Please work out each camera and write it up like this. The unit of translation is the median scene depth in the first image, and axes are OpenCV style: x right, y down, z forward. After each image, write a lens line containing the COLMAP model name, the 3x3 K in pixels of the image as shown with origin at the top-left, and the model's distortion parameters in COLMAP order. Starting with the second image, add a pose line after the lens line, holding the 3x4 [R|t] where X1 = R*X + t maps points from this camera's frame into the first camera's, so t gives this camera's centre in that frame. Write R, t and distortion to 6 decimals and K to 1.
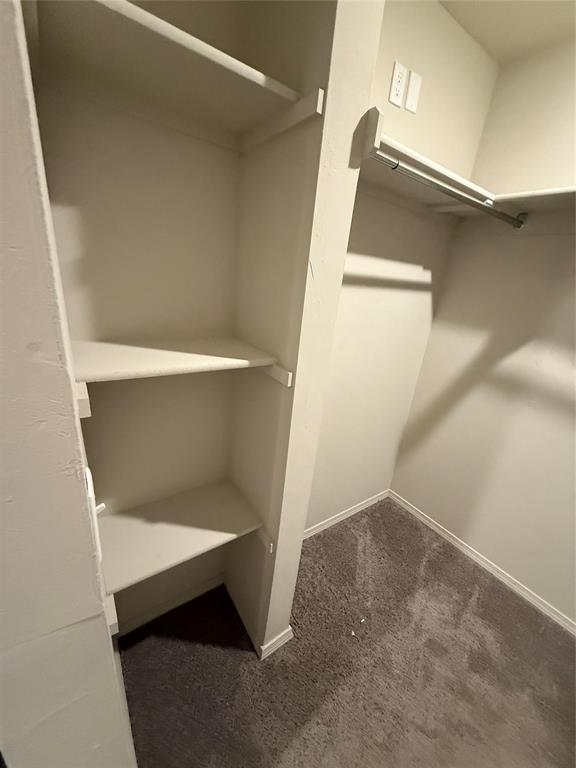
lens RADIAL K [[305.9, 0, 289.4], [0, 305.9, 382.7], [0, 0, 1]] dist [-0.000180, 0.000517]
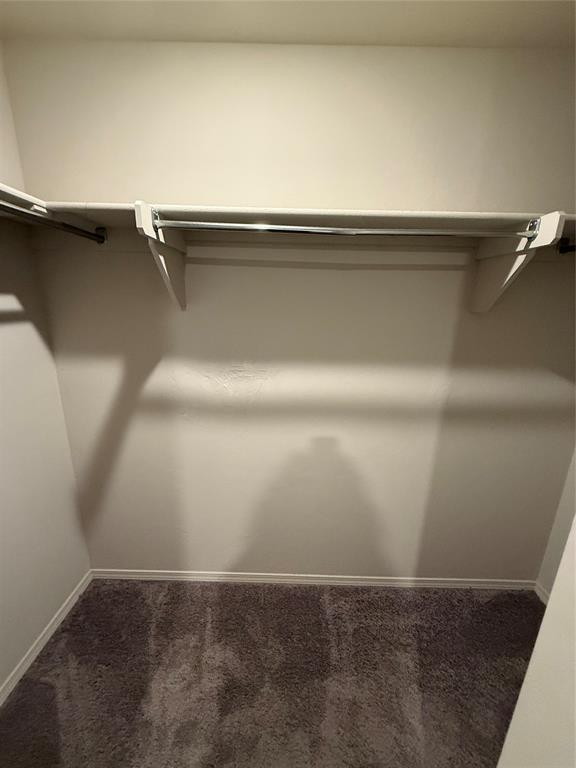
lens RADIAL K [[305.9, 0, 285.7], [0, 305.9, 383.8], [0, 0, 1]] dist [-0.000180, 0.000517]
pose [[0.583546, -0.288493, 0.759109, 0.239061], [0.312129, 0.942645, 0.118303, -0.049633], [-0.749700, 0.167905, 0.640124, 0.077151]]
